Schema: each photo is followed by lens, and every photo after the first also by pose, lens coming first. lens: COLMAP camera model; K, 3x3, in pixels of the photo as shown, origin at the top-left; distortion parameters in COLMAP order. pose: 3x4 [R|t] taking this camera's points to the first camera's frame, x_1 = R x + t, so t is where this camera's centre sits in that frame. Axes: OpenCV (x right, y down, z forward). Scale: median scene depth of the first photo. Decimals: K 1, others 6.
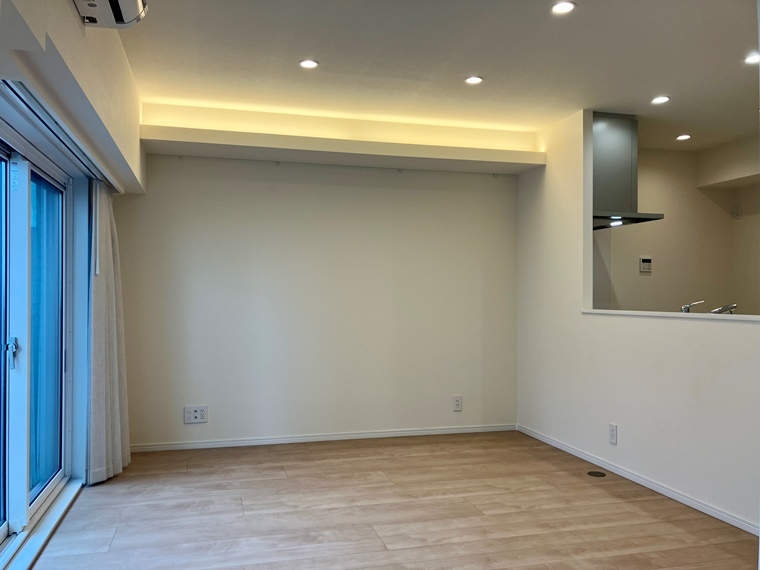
lens RADIAL K [[622.2, 0, 372.0], [0, 622.2, 284.9], [0, 0, 1]] dist [0.059961, -0.100981]
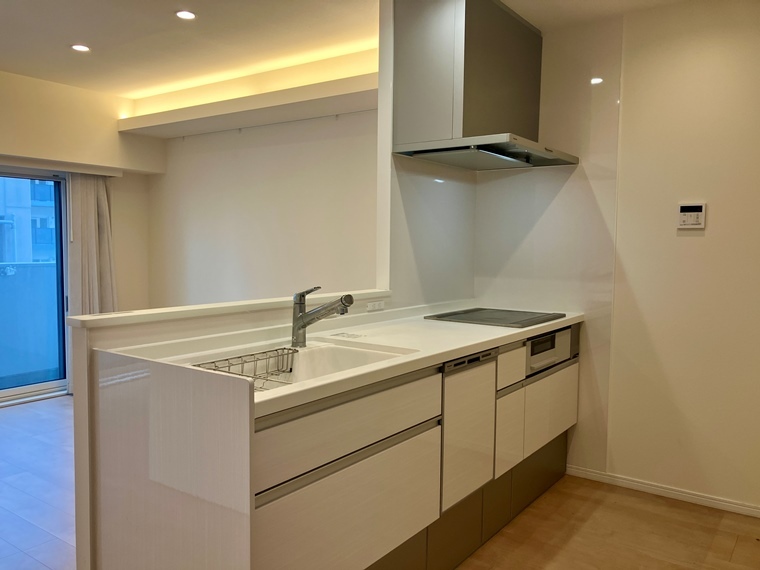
lens RADIAL K [[618.1, 0, 380.7], [0, 618.1, 298.5], [0, 0, 1]] dist [0.221558, -0.389281]
pose [[0.628982, 0.071196, -0.774153, 0.702969], [0.003918, 0.995495, 0.094736, -0.014808], [0.777410, -0.062620, 0.625869, 0.441994]]
